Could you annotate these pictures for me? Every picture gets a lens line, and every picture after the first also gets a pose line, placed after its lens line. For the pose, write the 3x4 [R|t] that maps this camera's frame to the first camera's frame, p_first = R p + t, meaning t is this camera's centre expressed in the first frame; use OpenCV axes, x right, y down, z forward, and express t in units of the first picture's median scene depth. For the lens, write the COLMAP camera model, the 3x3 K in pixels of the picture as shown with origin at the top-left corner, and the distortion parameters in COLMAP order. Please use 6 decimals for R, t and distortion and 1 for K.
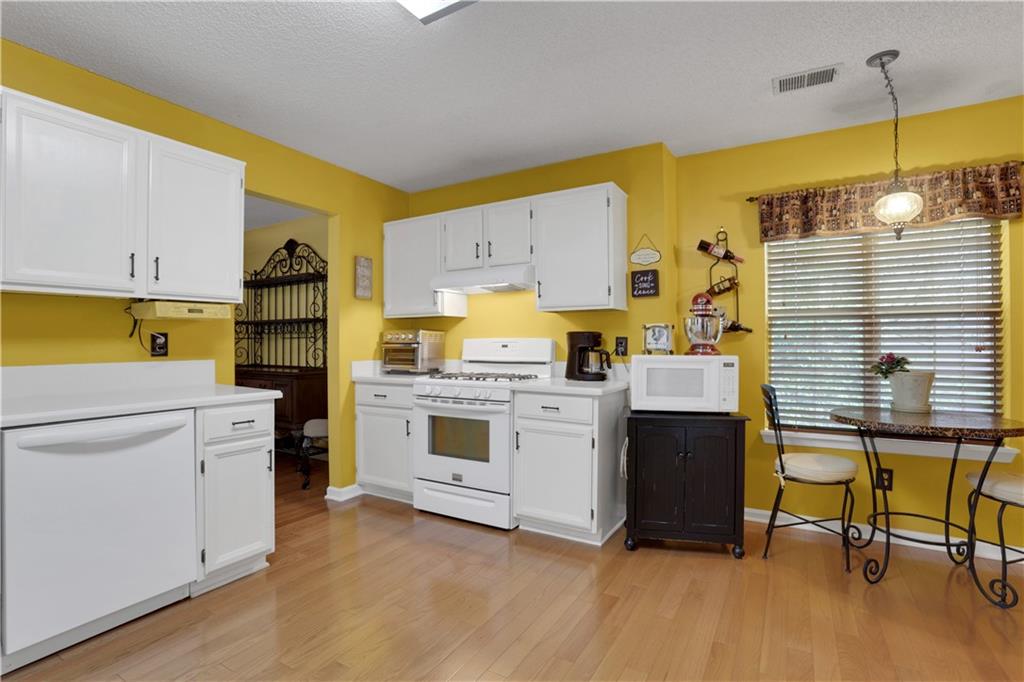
lens RADIAL K [[484.5, 0, 509.2], [0, 484.5, 336.9], [0, 0, 1]] dist [-0.074647, 0.031081]
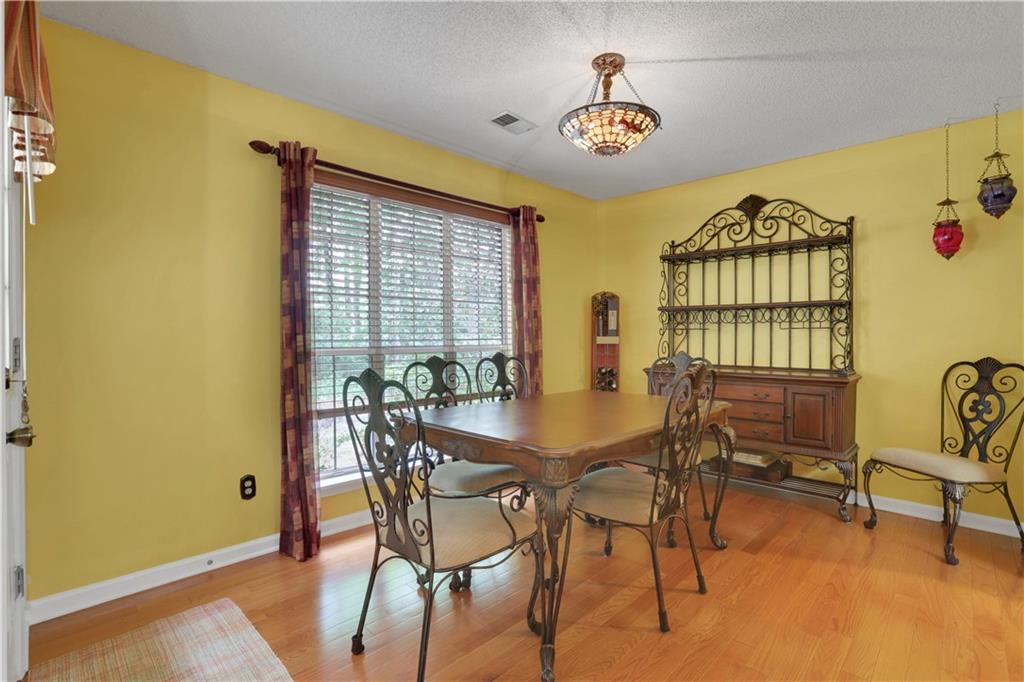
lens RADIAL K [[484.5, 0, 509.2], [0, 484.5, 336.9], [0, 0, 1]] dist [-0.074647, 0.031081]
pose [[0.976498, 0.001267, -0.215522, -1.070562], [0.001918, 0.999892, 0.014567, 0.004697], [0.215517, -0.014638, 0.976390, 0.322377]]
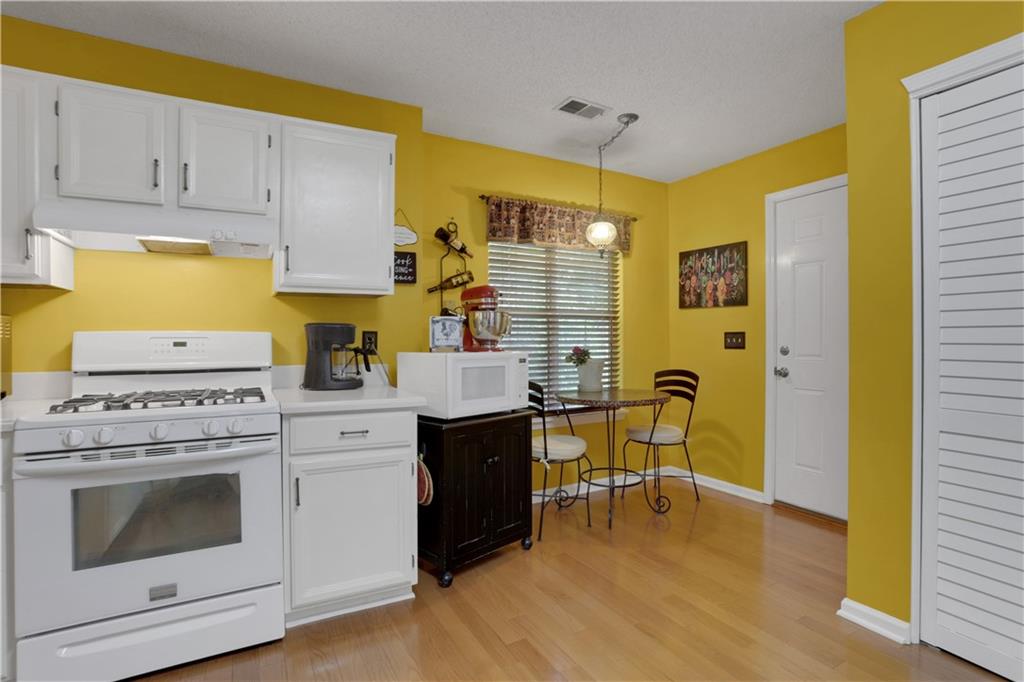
lens RADIAL K [[500.6, 0, 513.2], [0, 500.6, 335.1], [0, 0, 1]] dist [-0.077390, 0.027175]
pose [[0.501216, 0.004200, 0.865312, -0.372456], [-0.009789, 0.999952, 0.000817, 0.003721], [-0.865267, -0.008881, 0.501233, 0.401876]]
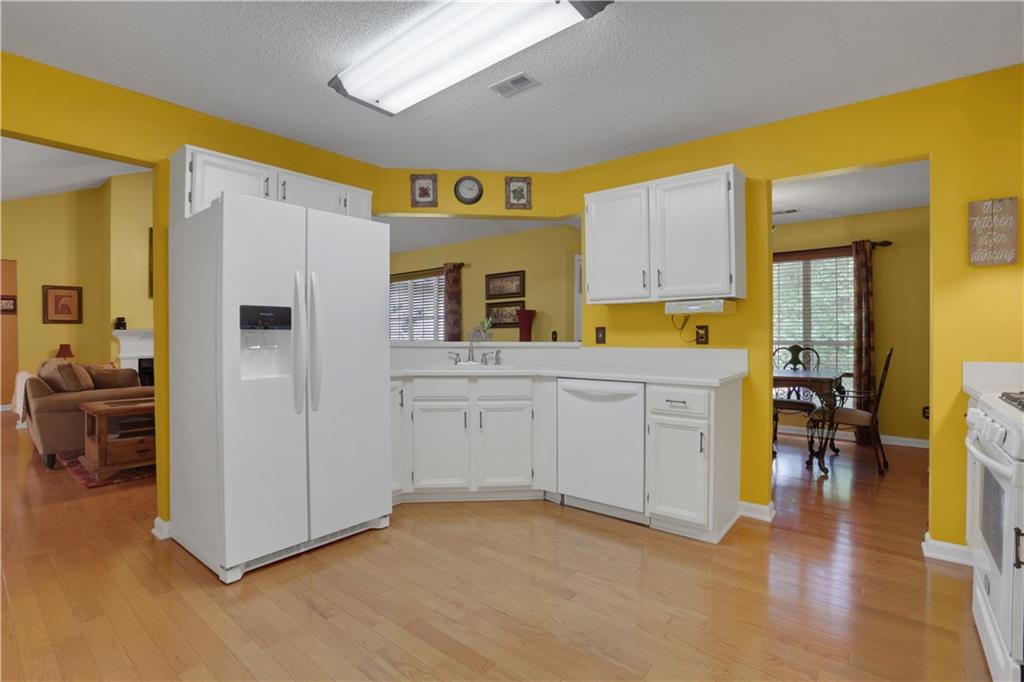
lens RADIAL K [[484.5, 0, 509.2], [0, 484.5, 336.9], [0, 0, 1]] dist [-0.074647, 0.031081]
pose [[-0.144994, 0.005835, -0.989415, 0.474770], [0.011123, 0.999929, 0.004267, 0.008203], [0.989370, -0.010387, -0.145048, 0.542951]]
